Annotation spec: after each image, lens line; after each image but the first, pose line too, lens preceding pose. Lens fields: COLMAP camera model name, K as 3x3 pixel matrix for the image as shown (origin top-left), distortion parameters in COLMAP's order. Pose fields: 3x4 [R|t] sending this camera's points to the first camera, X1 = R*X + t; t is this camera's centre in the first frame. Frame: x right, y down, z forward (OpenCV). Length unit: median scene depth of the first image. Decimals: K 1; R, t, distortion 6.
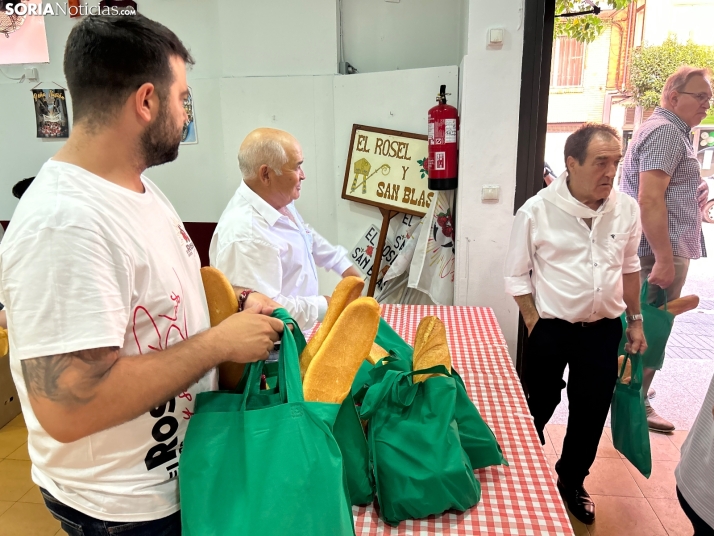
lens RADIAL K [[547.3, 0, 355.5], [0, 547.3, 272.7], [0, 0, 1]] dist [0.050939, -0.053966]
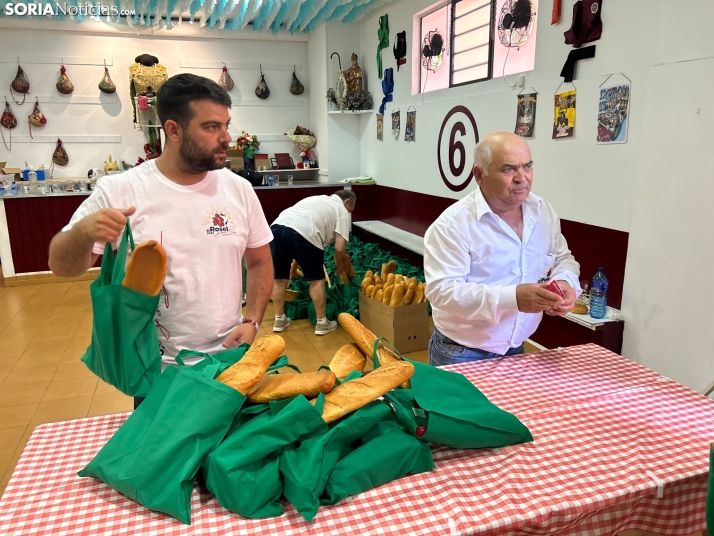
lens RADIAL K [[547.3, 0, 342.0], [0, 547.3, 265.5], [0, 0, 1]] dist [0.050939, -0.053966]
pose [[0.412903, 0.205117, -0.887377, 0.426968], [-0.199302, 0.971045, 0.131720, -0.077815], [0.888701, 0.122468, 0.441827, 0.253218]]
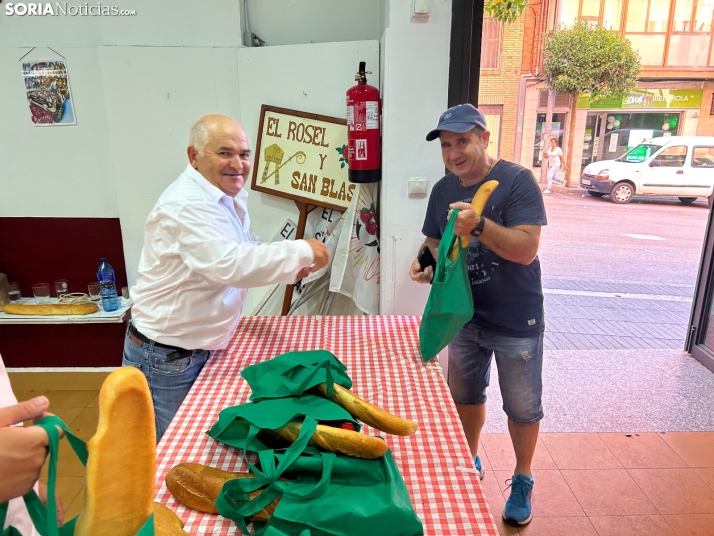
lens RADIAL K [[547.3, 0, 359.6], [0, 547.3, 269.0], [0, 0, 1]] dist [0.050939, -0.053966]
pose [[0.989624, -0.026958, 0.141126, 0.019744], [0.022798, 0.999259, 0.031013, -0.035145], [-0.141858, -0.027473, 0.989506, 0.111894]]
